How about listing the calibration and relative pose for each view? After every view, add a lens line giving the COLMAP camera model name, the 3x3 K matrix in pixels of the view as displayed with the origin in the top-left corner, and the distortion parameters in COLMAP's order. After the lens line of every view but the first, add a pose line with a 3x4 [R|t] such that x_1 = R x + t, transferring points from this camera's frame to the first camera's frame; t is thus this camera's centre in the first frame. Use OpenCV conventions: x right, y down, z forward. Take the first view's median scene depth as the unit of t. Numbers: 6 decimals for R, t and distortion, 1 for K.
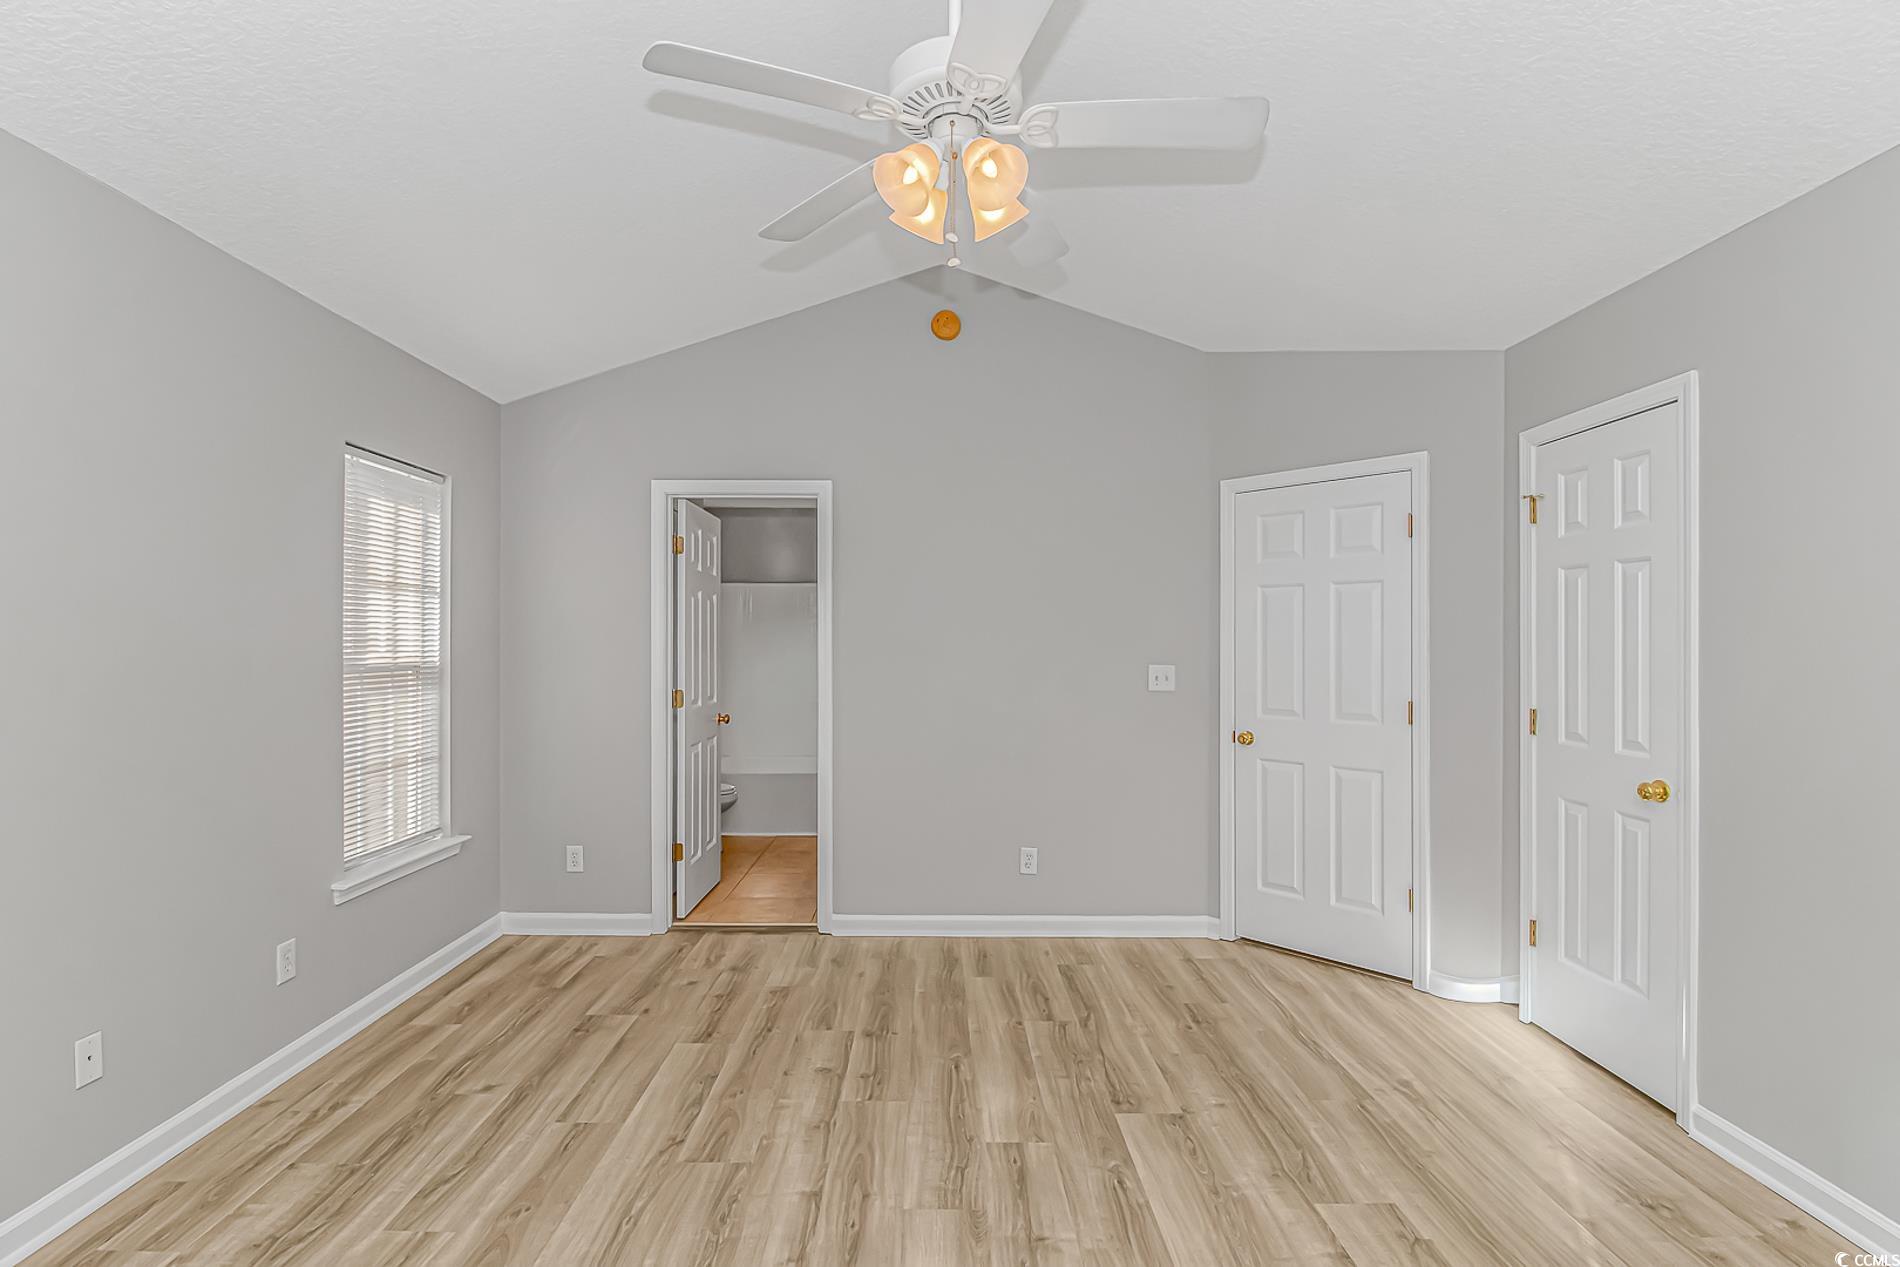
lens RADIAL K [[885.8, 0, 950.0], [0, 885.8, 633.5], [0, 0, 1]] dist [-0.012551, -0.000391]
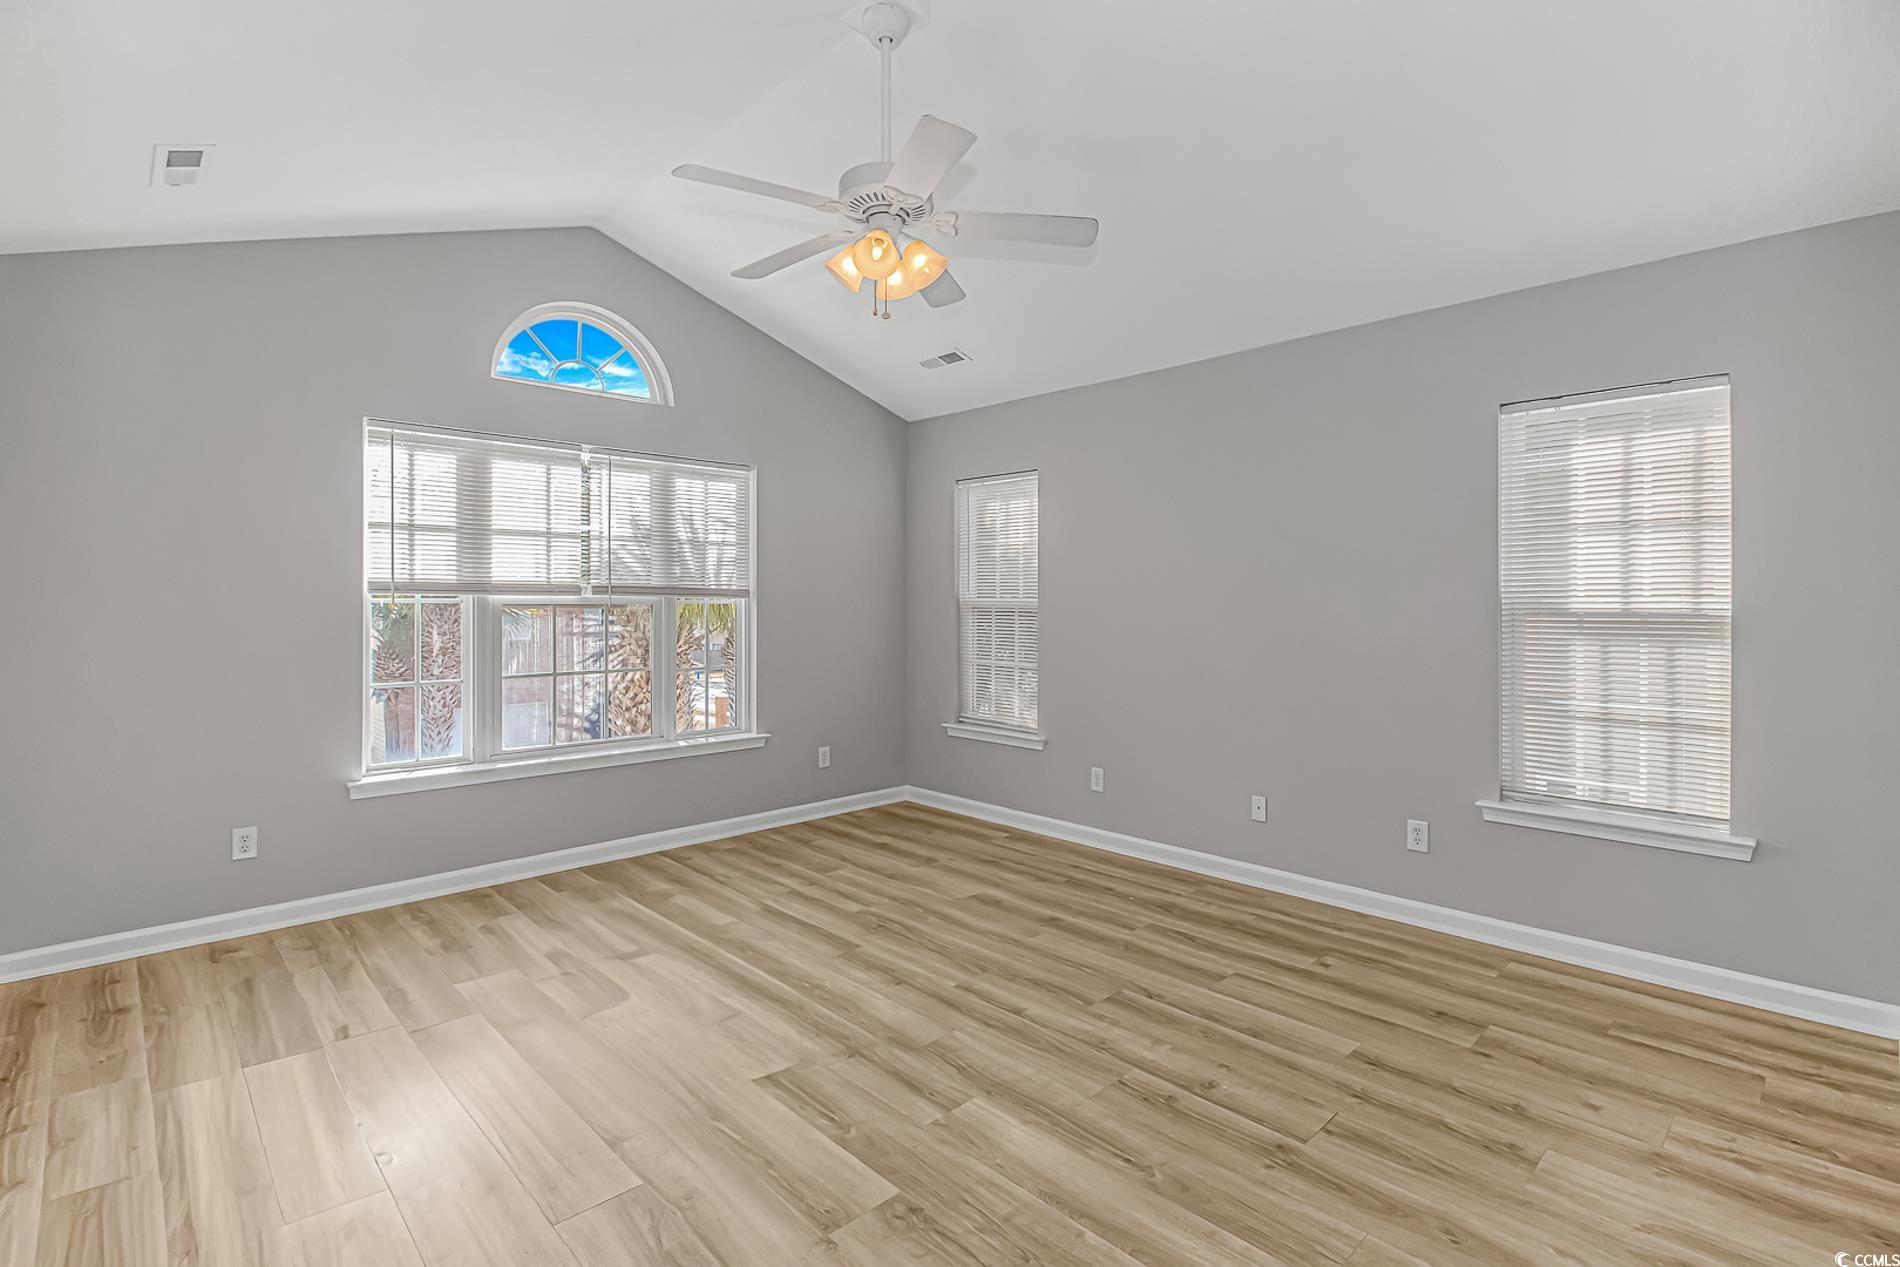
lens RADIAL K [[885.8, 0, 950.0], [0, 885.8, 633.5], [0, 0, 1]] dist [-0.012551, -0.000391]
pose [[-0.732395, 0.020973, -0.680556, 0.656105], [0.006760, 0.999700, 0.023534, 0.042209], [0.680846, 0.012636, -0.732318, 1.558660]]
